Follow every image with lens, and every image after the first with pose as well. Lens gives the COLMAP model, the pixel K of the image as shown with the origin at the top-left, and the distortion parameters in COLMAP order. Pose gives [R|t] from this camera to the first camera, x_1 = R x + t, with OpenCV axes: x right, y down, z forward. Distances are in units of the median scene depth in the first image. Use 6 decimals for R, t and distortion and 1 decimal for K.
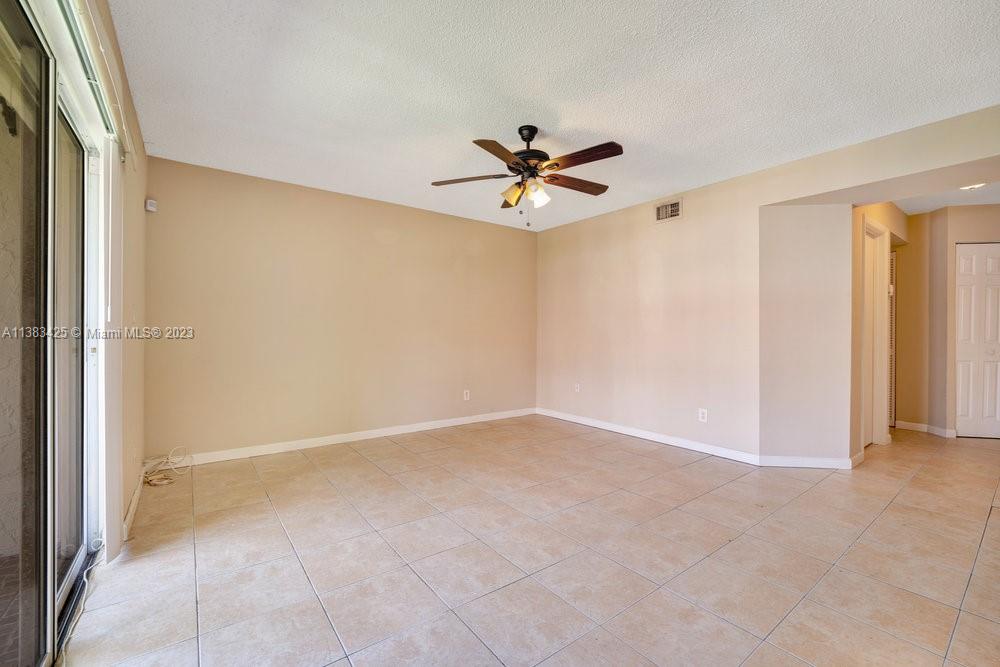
lens RADIAL K [[425.5, 0, 506.1], [0, 425.5, 336.7], [0, 0, 1]] dist [-0.008656, 0.000781]
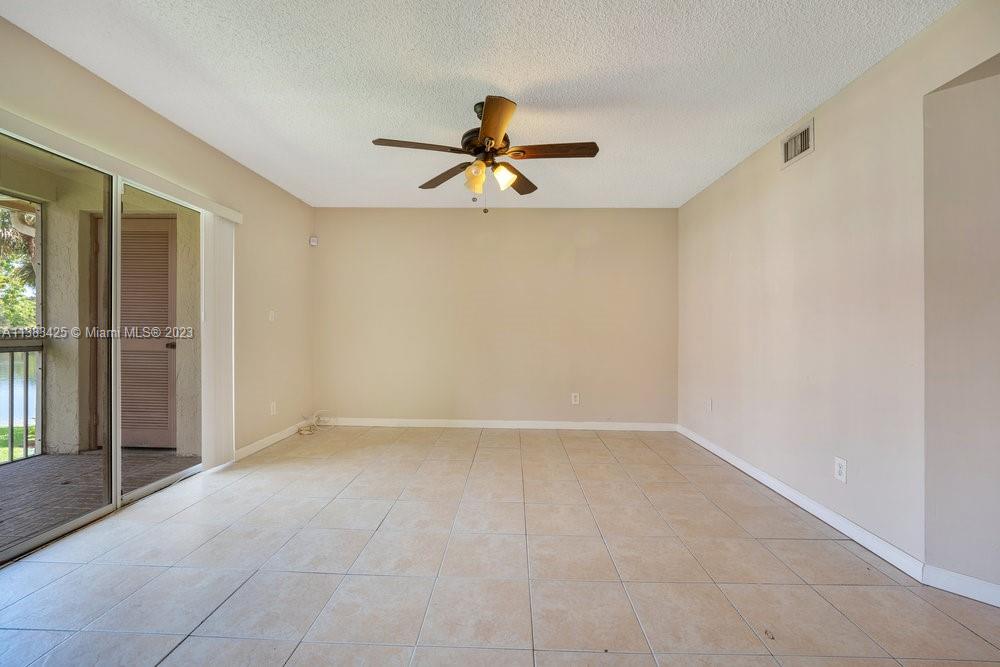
lens RADIAL K [[425.5, 0, 496.1], [0, 425.5, 333.5], [0, 0, 1]] dist [-0.008656, 0.000781]
pose [[0.771861, 0.009314, -0.635724, 0.517997], [-0.012815, 0.999917, -0.000910, -0.001083], [0.635663, 0.008849, 0.771916, 0.248631]]
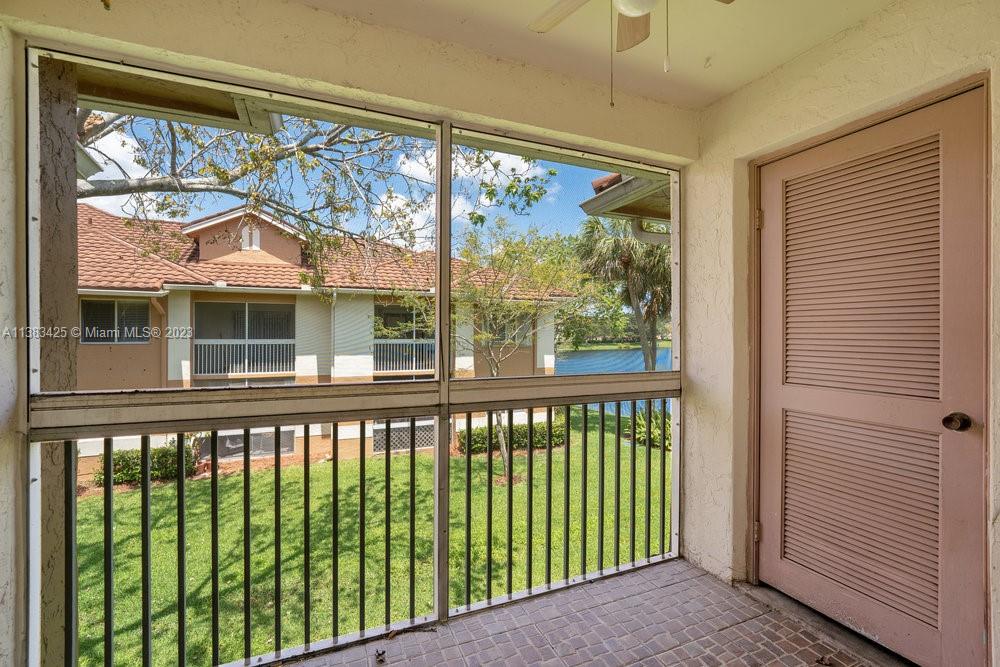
lens RADIAL K [[425.5, 0, 496.4], [0, 425.5, 335.6], [0, 0, 1]] dist [-0.008656, 0.000781]
pose [[-0.235093, -0.000345, -0.971973, -0.290791], [-0.012353, 0.999920, 0.002633, -0.041554], [0.971894, 0.012626, -0.235078, 0.212713]]
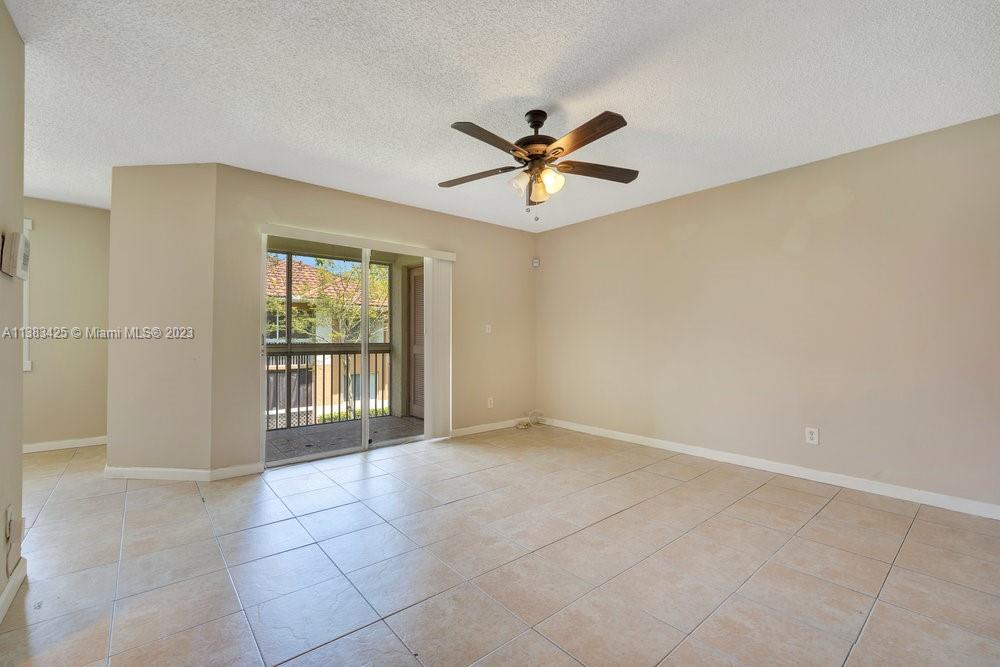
lens RADIAL K [[425.5, 0, 491.4], [0, 425.5, 342.3], [0, 0, 1]] dist [-0.008656, 0.000781]
pose [[0.037193, 0.007674, -0.999279, 0.762095], [-0.008586, 0.999936, 0.007359, -0.007042], [0.999271, 0.008306, 0.037257, 0.698108]]
